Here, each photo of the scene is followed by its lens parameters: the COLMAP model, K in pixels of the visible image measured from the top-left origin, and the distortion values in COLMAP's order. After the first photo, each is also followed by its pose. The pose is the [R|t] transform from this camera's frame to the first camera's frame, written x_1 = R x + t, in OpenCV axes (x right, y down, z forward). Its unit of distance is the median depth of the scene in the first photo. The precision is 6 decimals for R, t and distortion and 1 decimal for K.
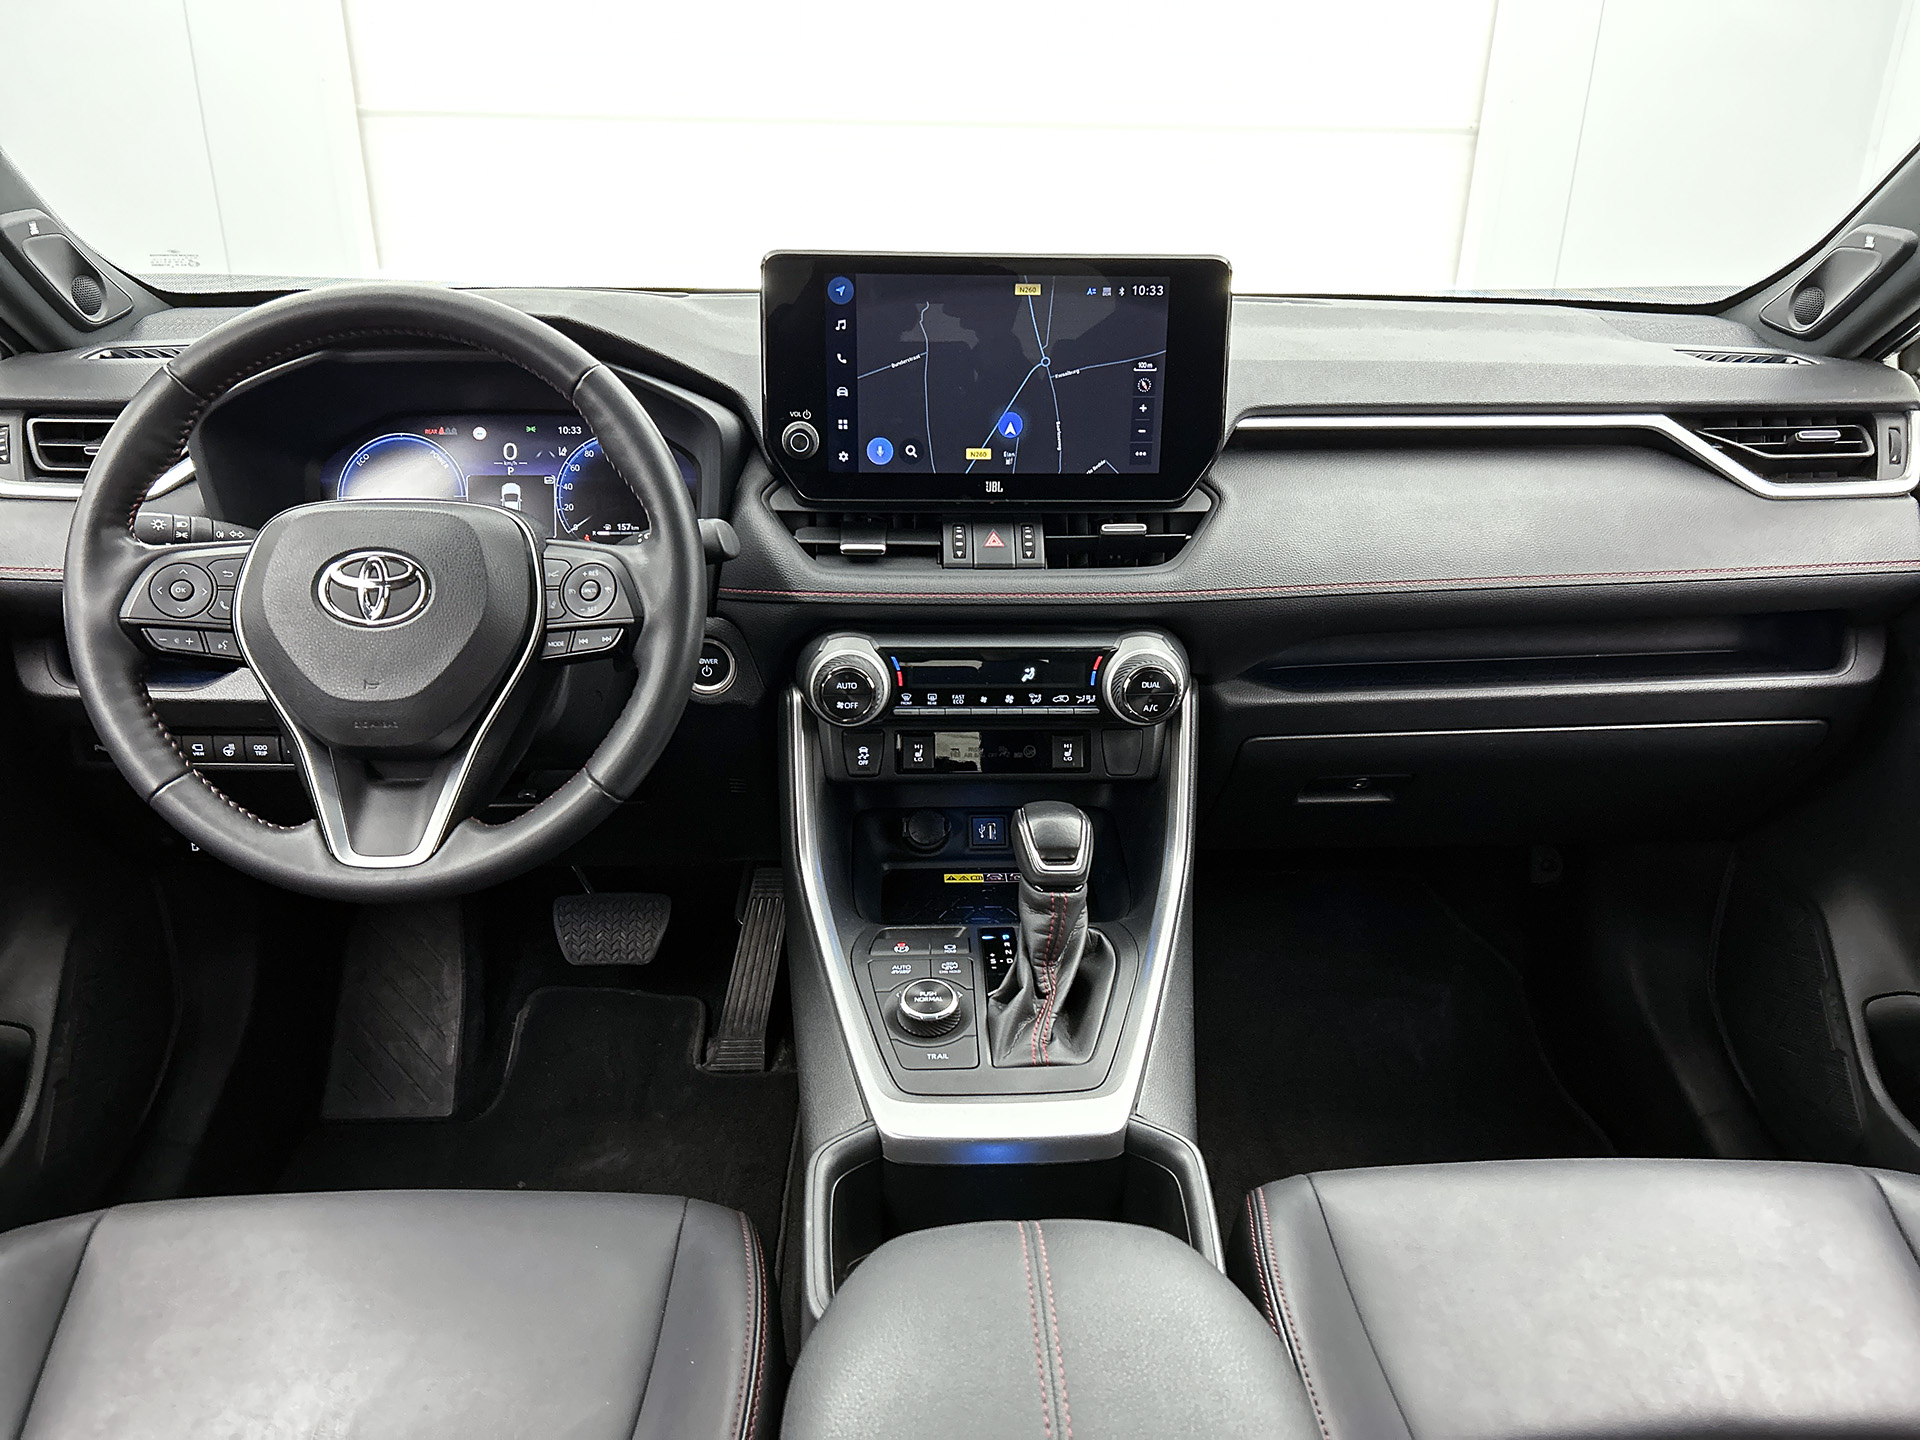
lens RADIAL K [[1467.7, 0, 958.4], [0, 1467.7, 733.1], [0, 0, 1]] dist [0.043866, -0.008859]
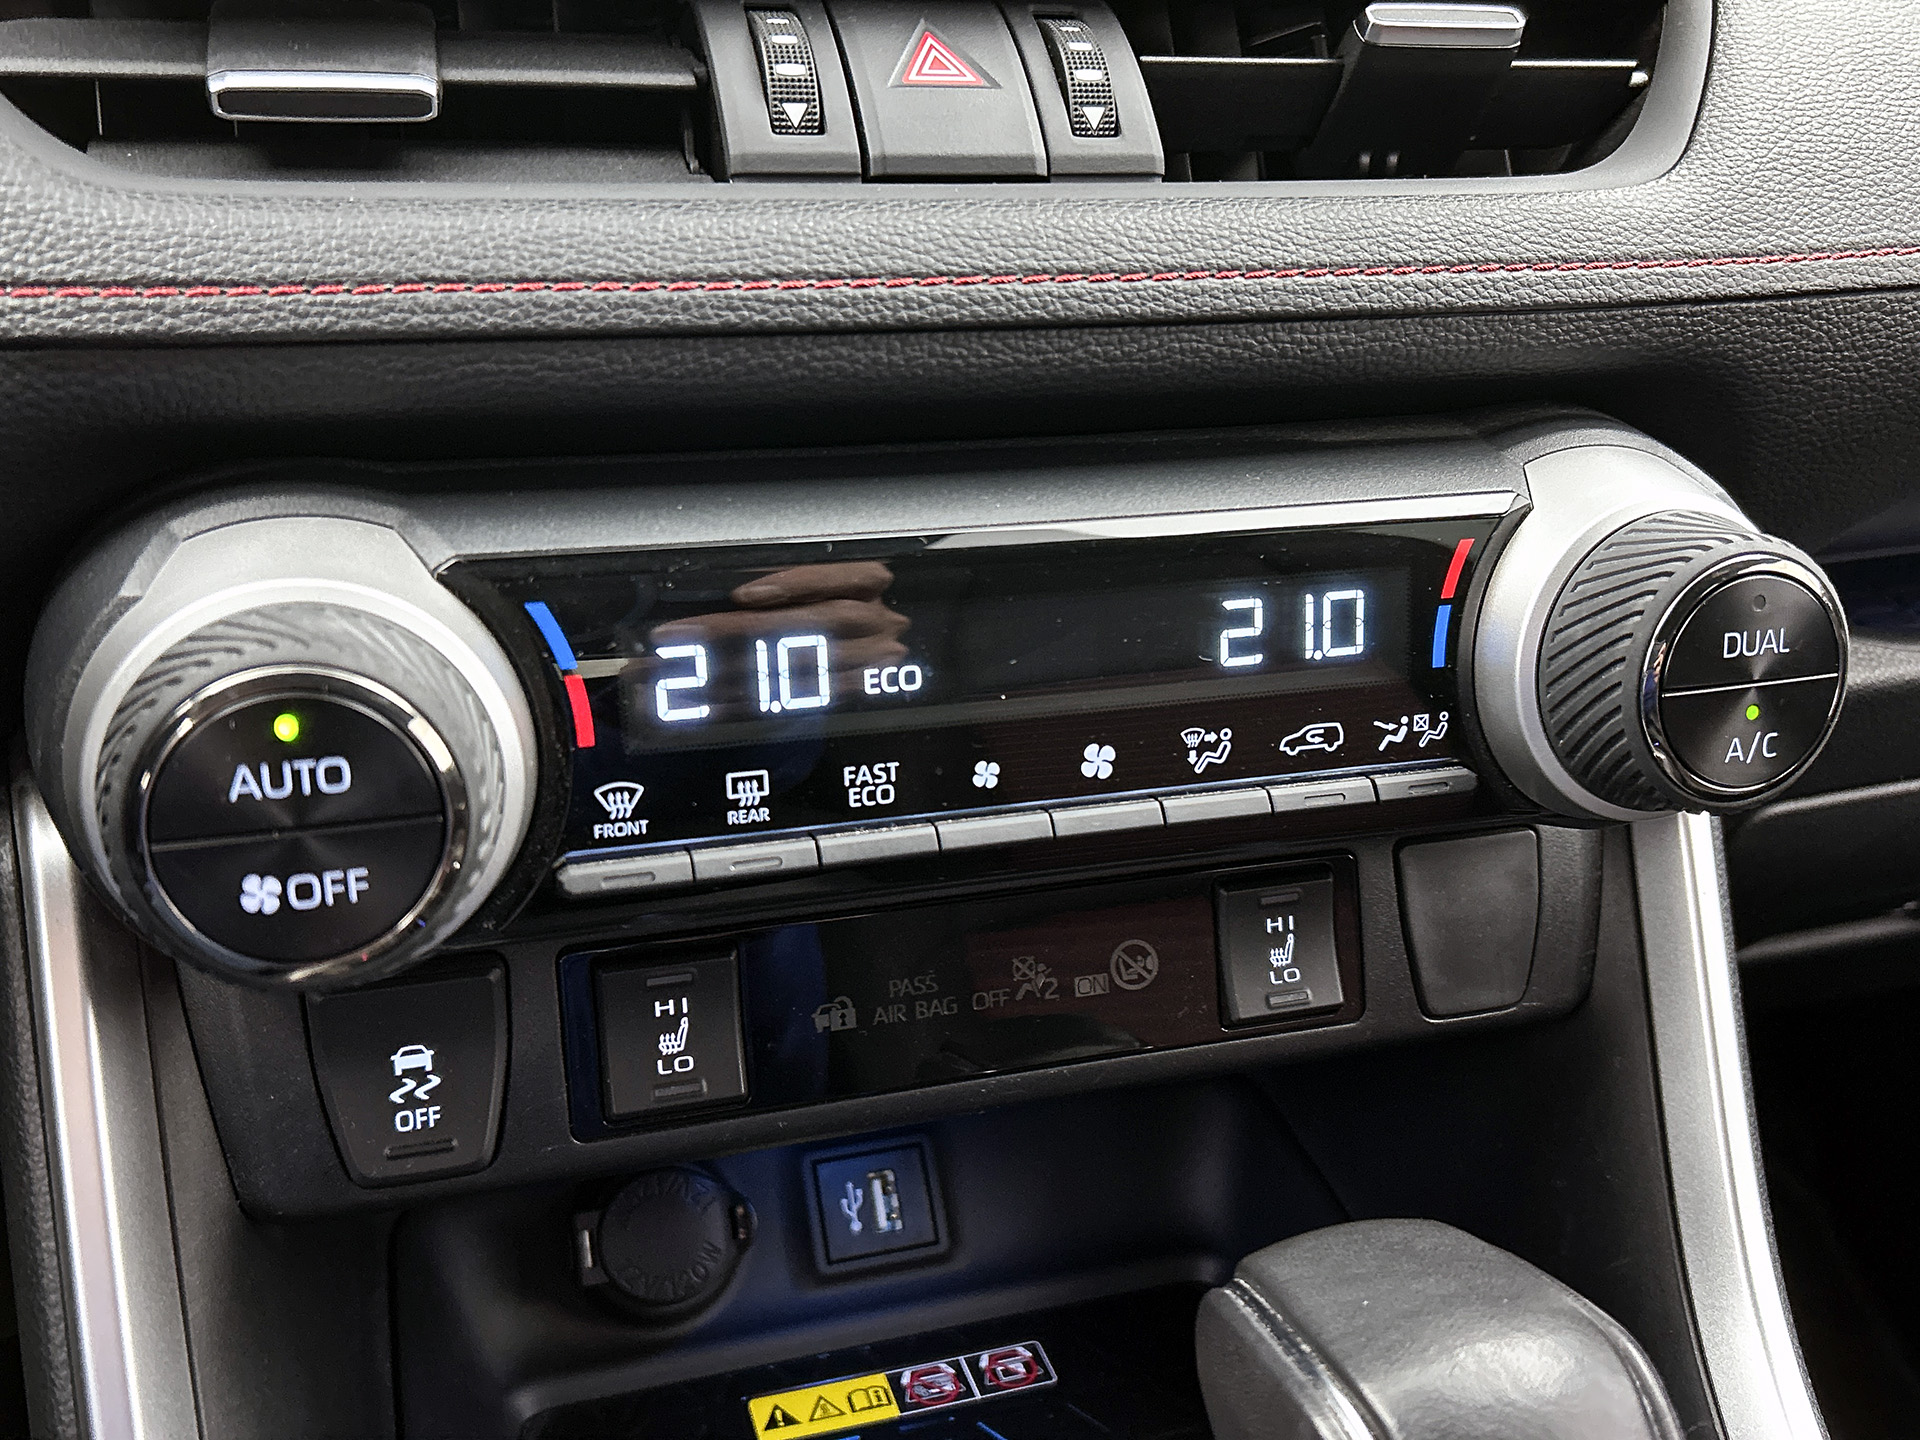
lens RADIAL K [[1776.9, 0, 960.0], [0, 1776.9, 720.0], [0, 0, 1]] dist [0.149868, -0.537204]
pose [[0.964130, -0.085999, 0.251112, -0.050341], [0.089641, 0.995969, -0.003082, -0.030026], [-0.249835, 0.025482, 0.967953, 0.741849]]
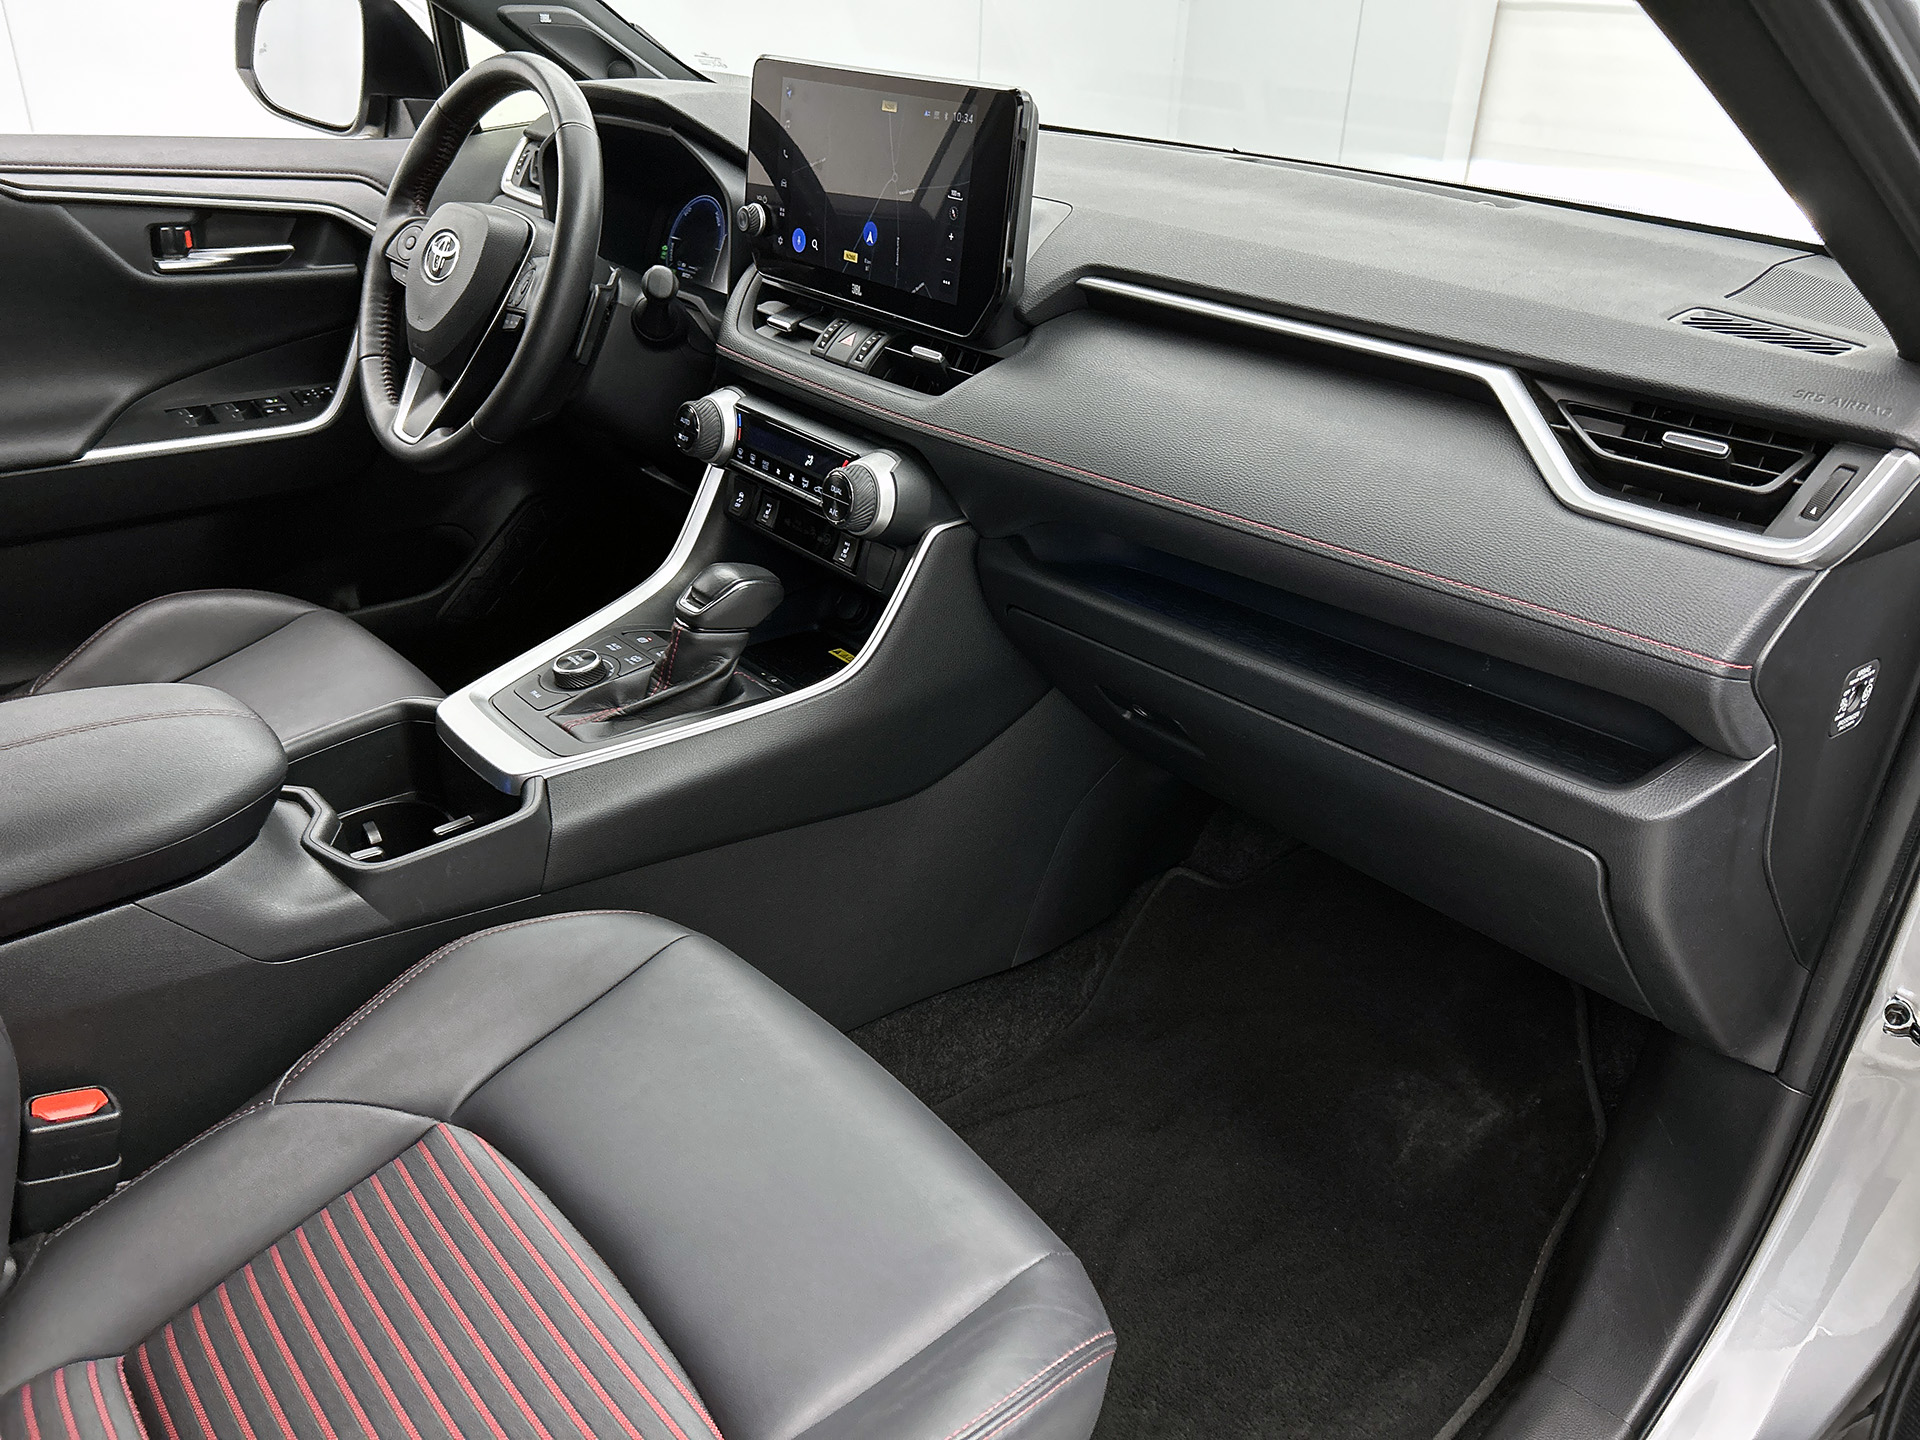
lens RADIAL K [[1467.7, 0, 958.4], [0, 1467.7, 733.1], [0, 0, 1]] dist [0.043866, -0.008859]
pose [[0.615784, 0.373438, -0.693797, 0.950522], [-0.342940, 0.919796, 0.190704, -0.099815], [0.709368, 0.120499, 0.694462, 0.334852]]
